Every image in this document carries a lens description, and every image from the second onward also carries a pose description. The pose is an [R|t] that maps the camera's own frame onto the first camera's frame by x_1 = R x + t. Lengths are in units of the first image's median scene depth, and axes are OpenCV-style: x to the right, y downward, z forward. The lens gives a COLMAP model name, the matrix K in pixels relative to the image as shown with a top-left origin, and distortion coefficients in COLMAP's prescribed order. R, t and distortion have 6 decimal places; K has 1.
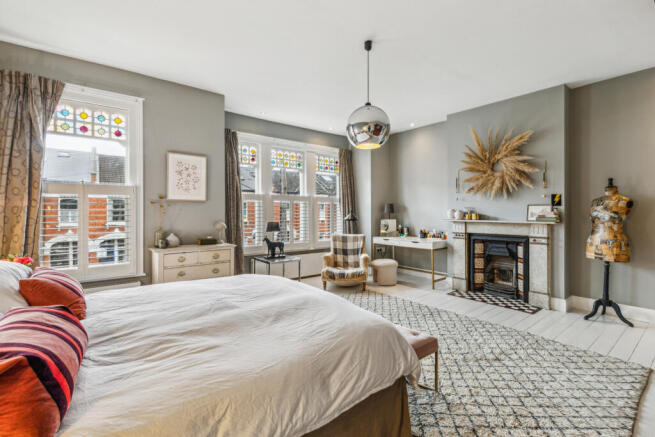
lens RADIAL K [[296.5, 0, 327.5], [0, 296.5, 218.5], [0, 0, 1]] dist [-0.000283, -0.000344]
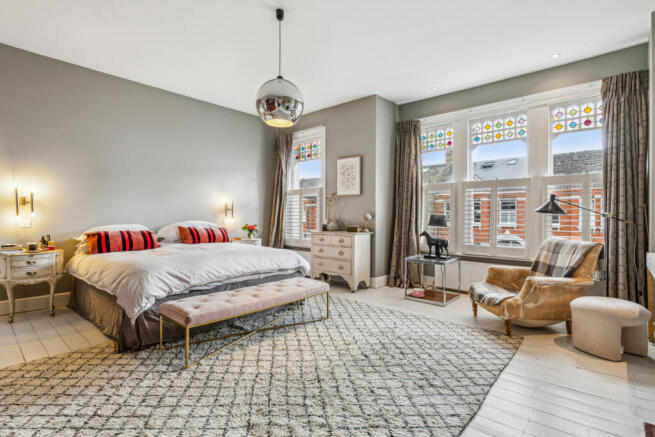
lens RADIAL K [[317.6, 0, 327.5], [0, 317.6, 218.5], [0, 0, 1]] dist [0.013273, 0.000431]
pose [[0.188149, 0.012711, -0.982058, 0.812353], [-0.022624, 0.999707, 0.008605, 0.026785], [0.981880, 0.020599, 0.188381, 0.669893]]
